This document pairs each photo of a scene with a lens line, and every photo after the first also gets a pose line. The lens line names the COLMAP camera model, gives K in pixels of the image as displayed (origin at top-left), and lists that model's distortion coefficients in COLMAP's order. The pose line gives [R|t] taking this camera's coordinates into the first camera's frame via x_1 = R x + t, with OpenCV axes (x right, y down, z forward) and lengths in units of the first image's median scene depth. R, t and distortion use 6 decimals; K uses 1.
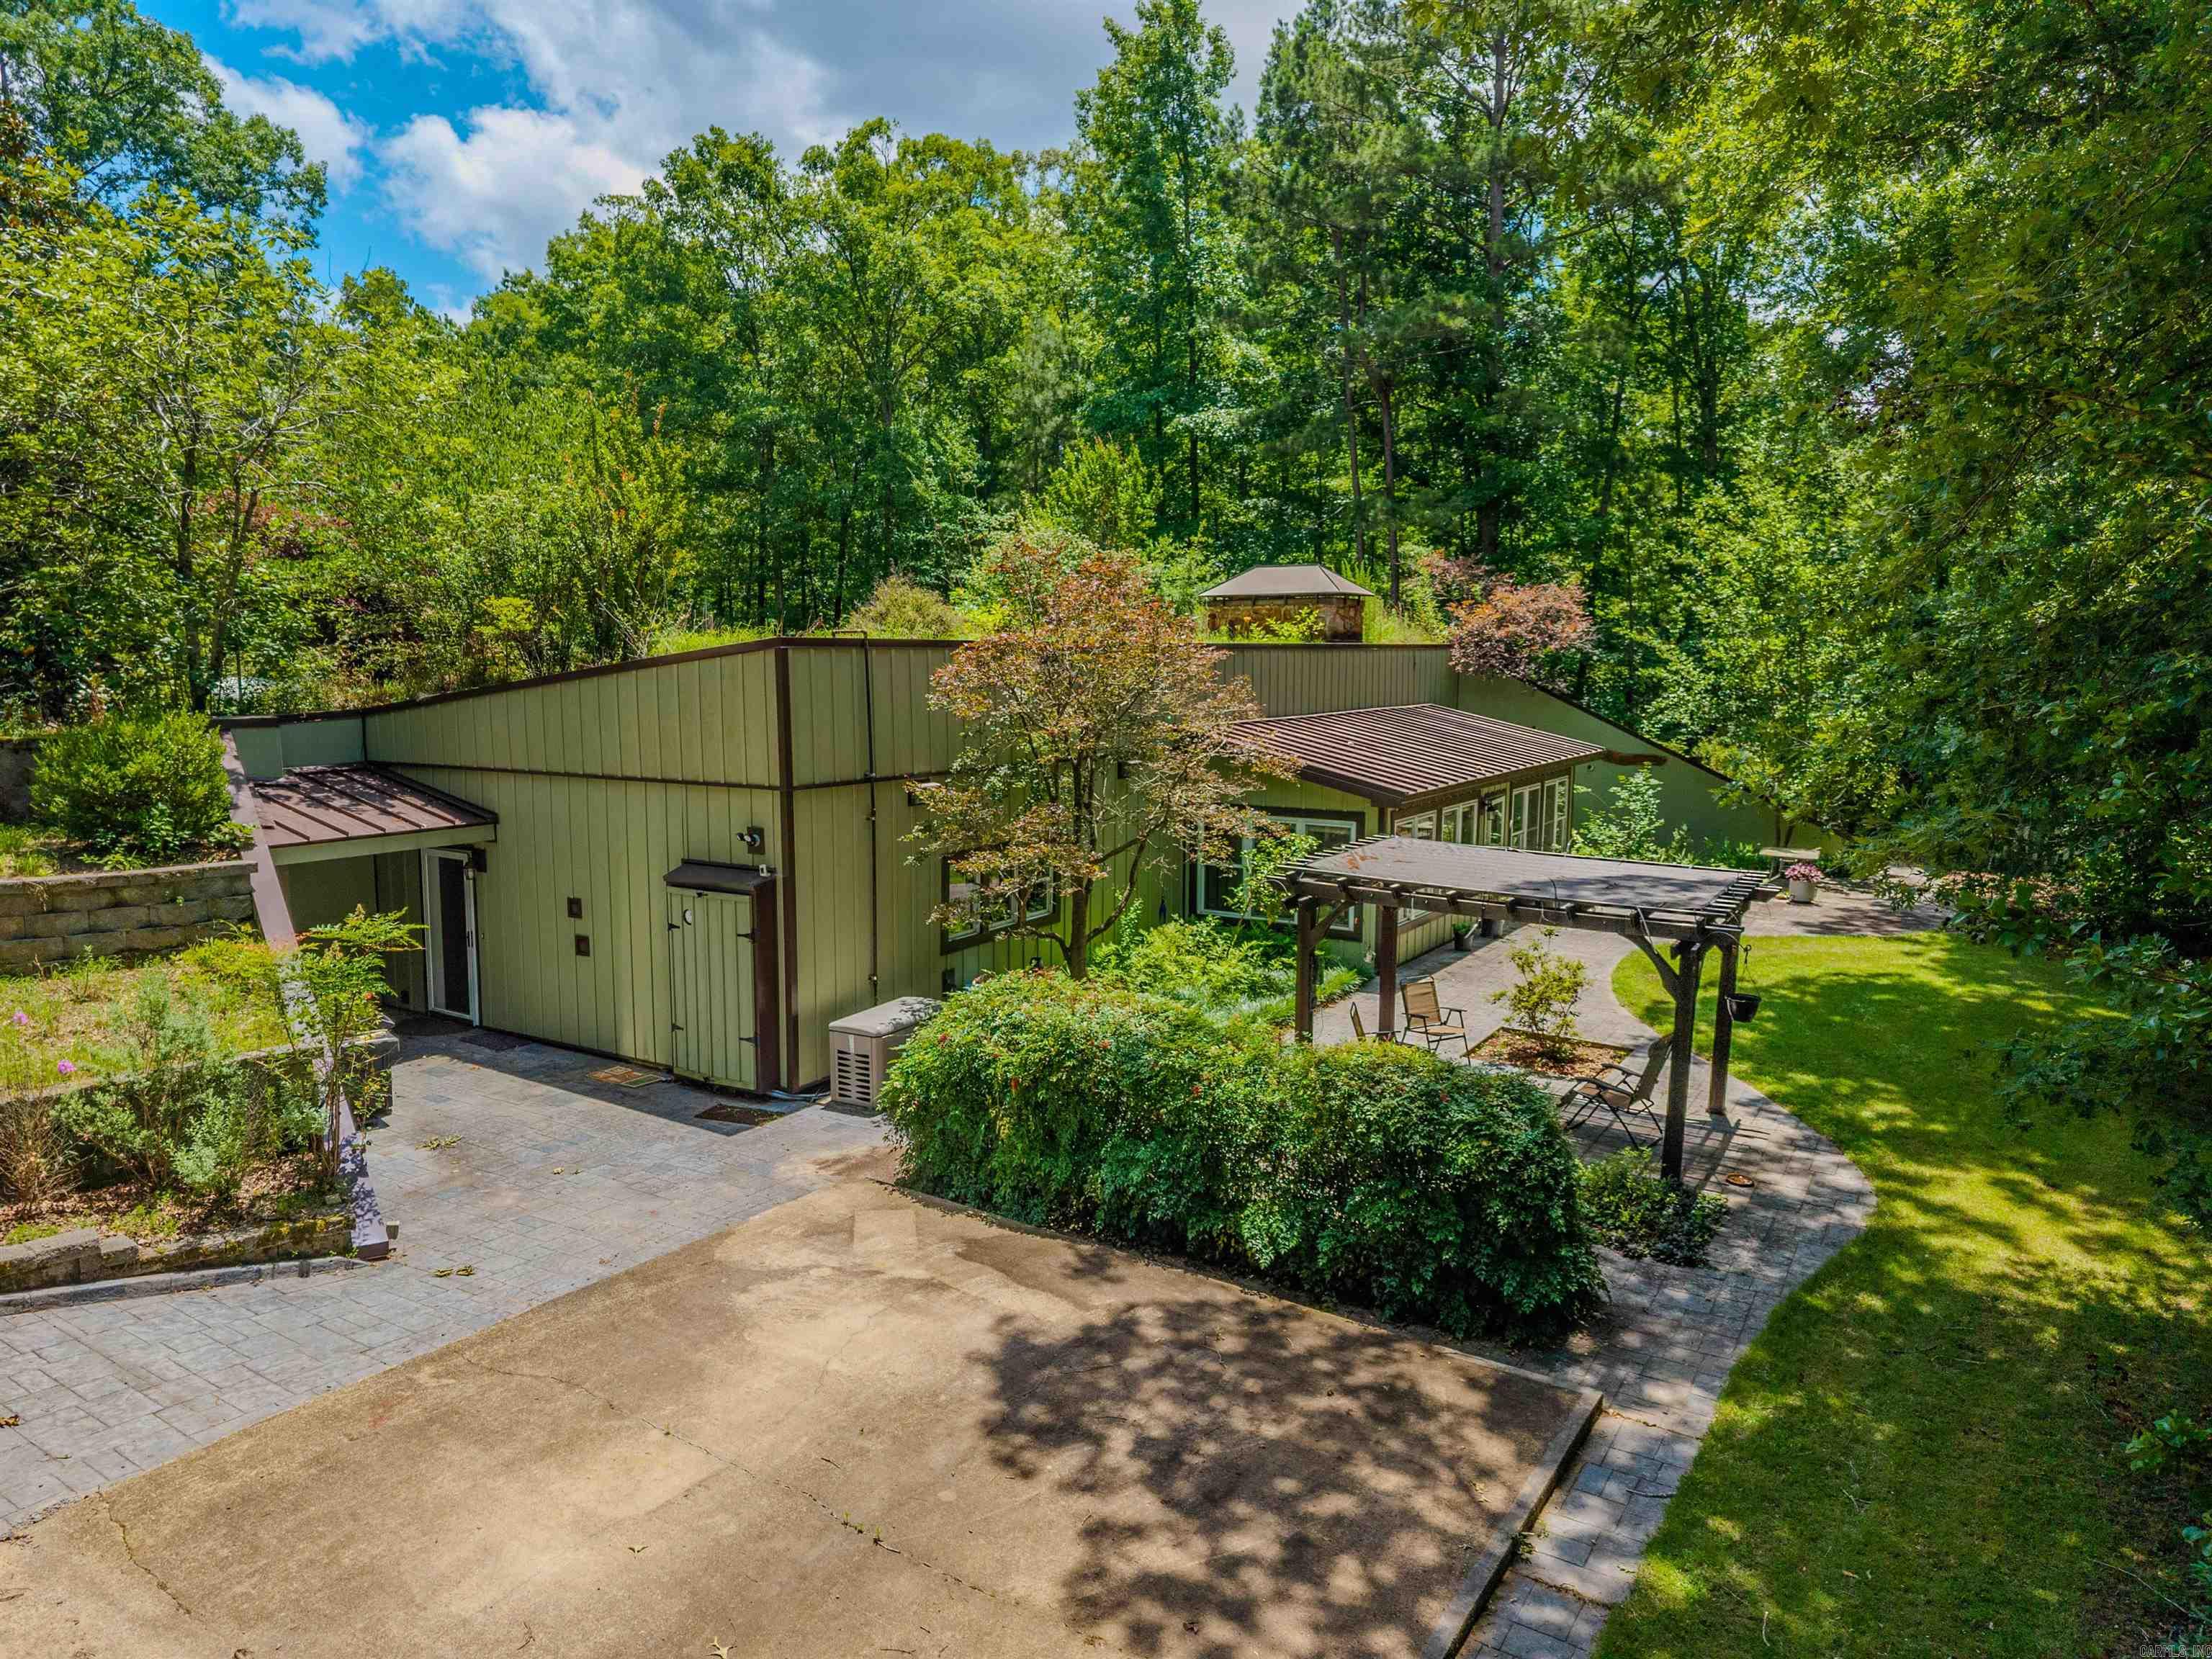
lens RADIAL K [[1536.2, 0, 970.8], [0, 1536.2, 827.5], [0, 0, 1]] dist [-0.069249, 0.000869]
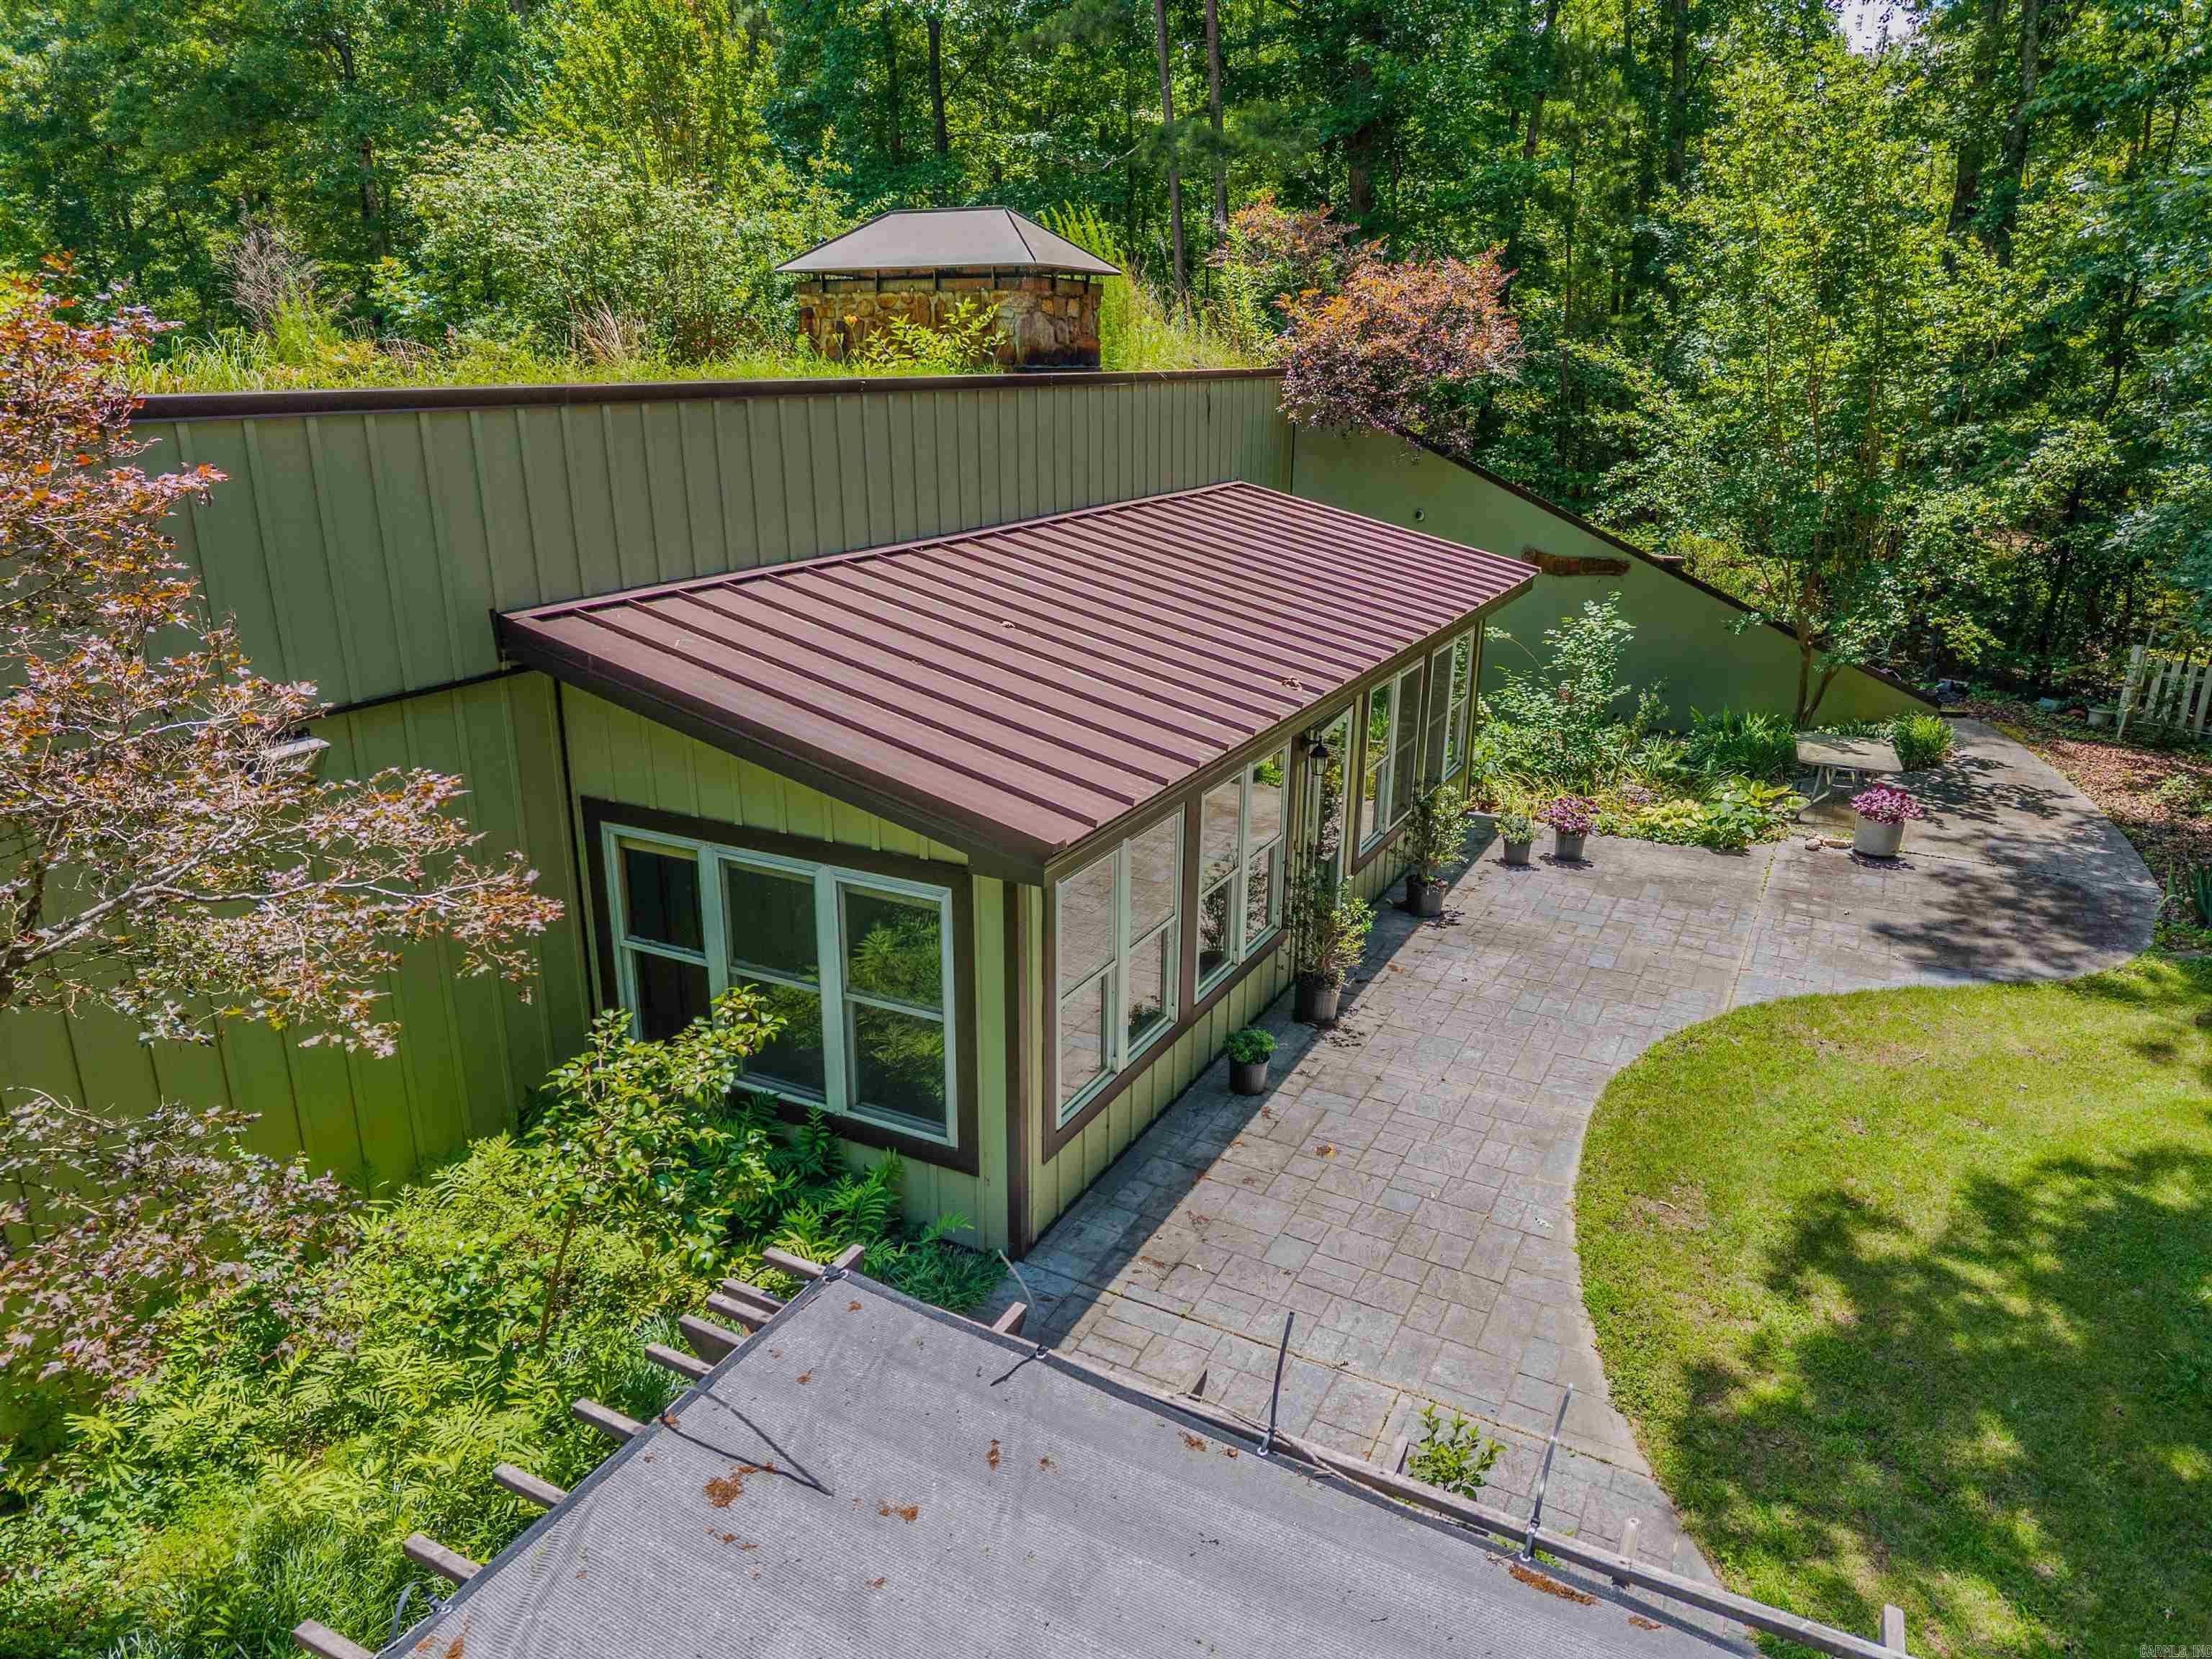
lens RADIAL K [[1517.0, 0, 1122.9], [0, 1517.0, 832.5], [0, 0, 1]] dist [0.032735, -0.007278]
pose [[0.986209, -0.042952, 0.159835, 0.158114], [0.011931, 0.981676, 0.190184, -0.058968], [-0.165075, -0.185654, 0.968650, 0.424034]]
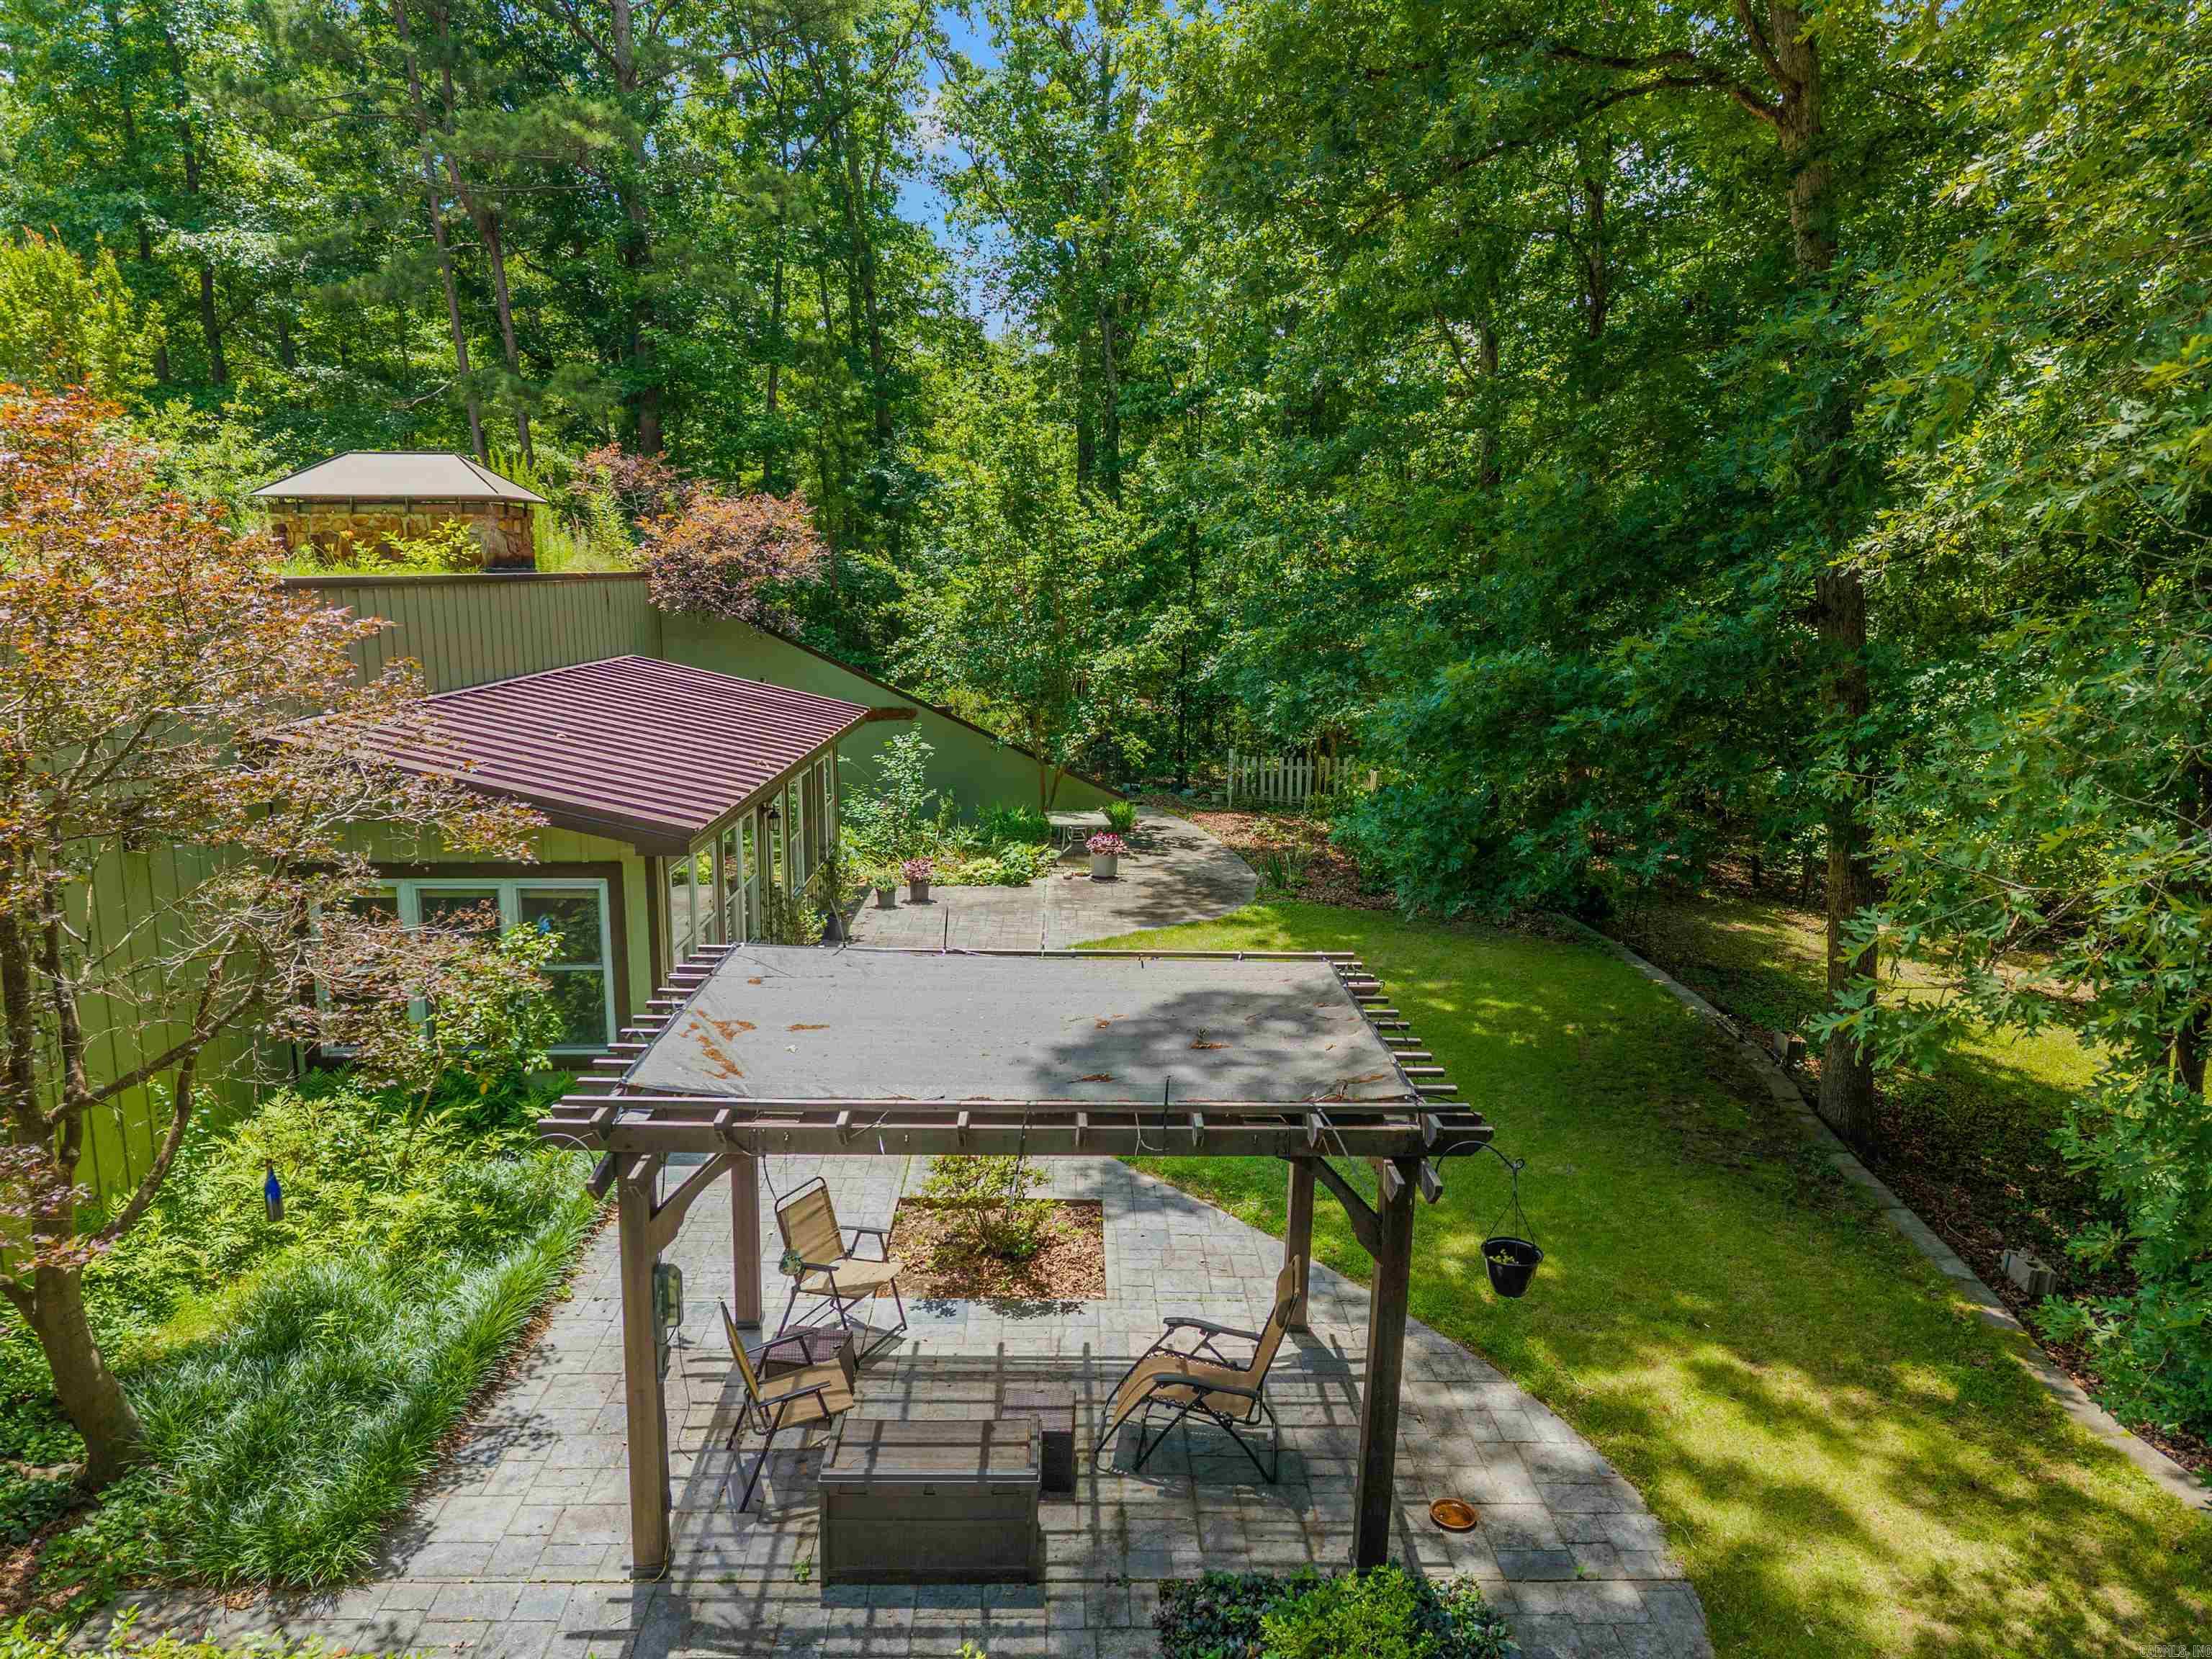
lens RADIAL K [[1517.0, 0, 1122.9], [0, 1517.0, 832.5], [0, 0, 1]] dist [0.032735, -0.007278]
pose [[0.786787, -0.101463, 0.608828, 0.030990], [0.065935, 0.994568, 0.080540, -0.038469], [-0.613693, -0.023225, 0.789203, 0.266115]]
